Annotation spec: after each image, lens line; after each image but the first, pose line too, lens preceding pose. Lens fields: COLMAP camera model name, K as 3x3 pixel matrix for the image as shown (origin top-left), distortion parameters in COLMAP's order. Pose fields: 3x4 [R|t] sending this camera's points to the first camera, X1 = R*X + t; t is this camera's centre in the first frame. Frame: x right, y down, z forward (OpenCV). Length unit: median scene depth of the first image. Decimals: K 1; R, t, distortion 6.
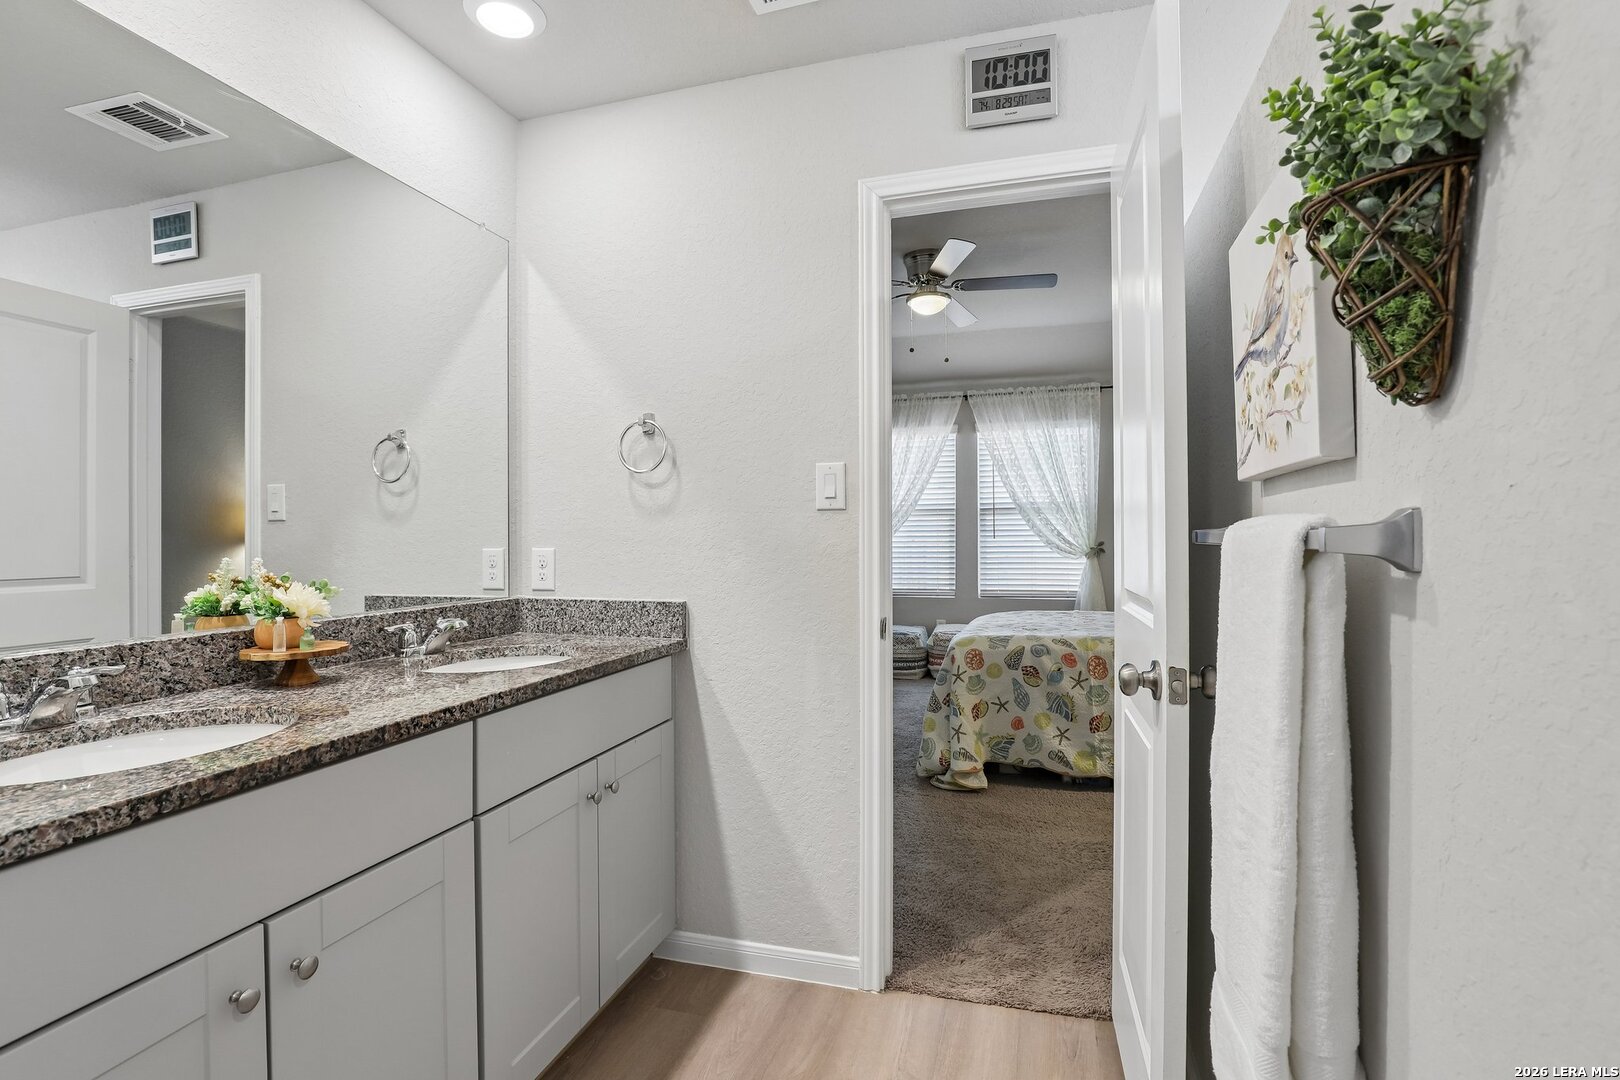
lens RADIAL K [[743.3, 0, 810.0], [0, 743.3, 540.0], [0, 0, 1]] dist [-0.018276, -0.000431]
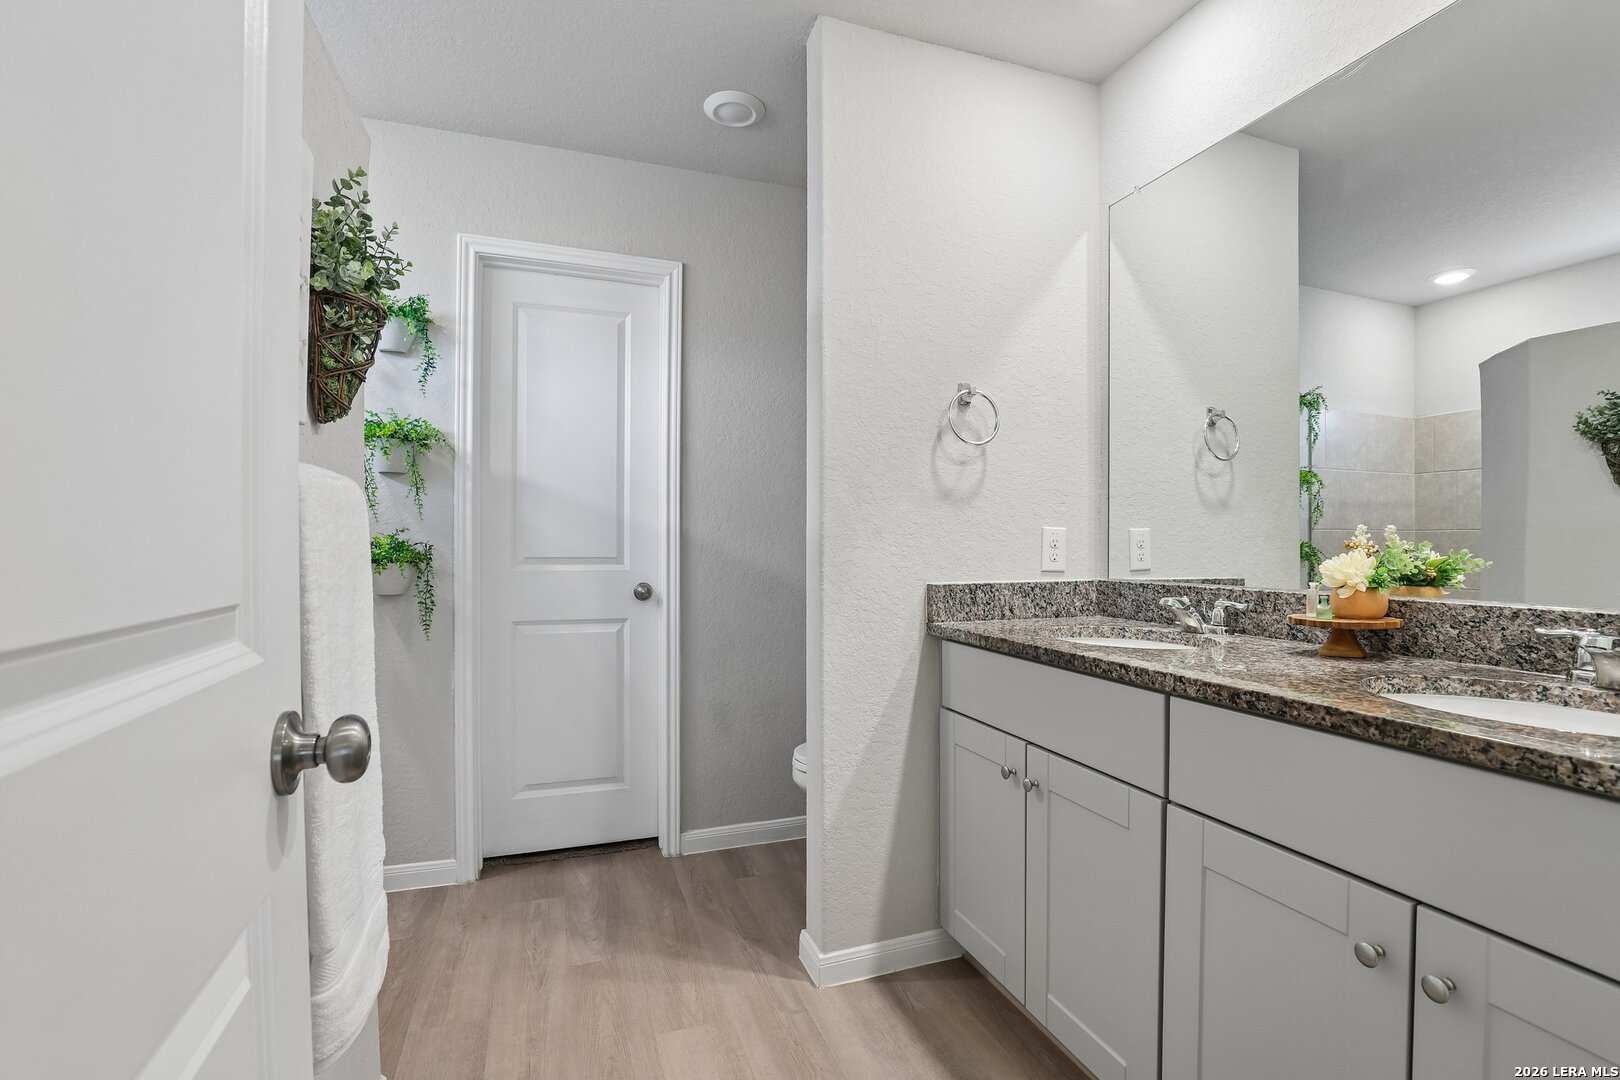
lens RADIAL K [[743.3, 0, 810.0], [0, 743.3, 540.0], [0, 0, 1]] dist [-0.018276, -0.000431]
pose [[-0.796603, 0.005528, -0.604477, 0.468413], [0.003370, 0.999983, 0.004704, 0.041760], [0.604493, 0.001711, -0.796608, 1.475592]]
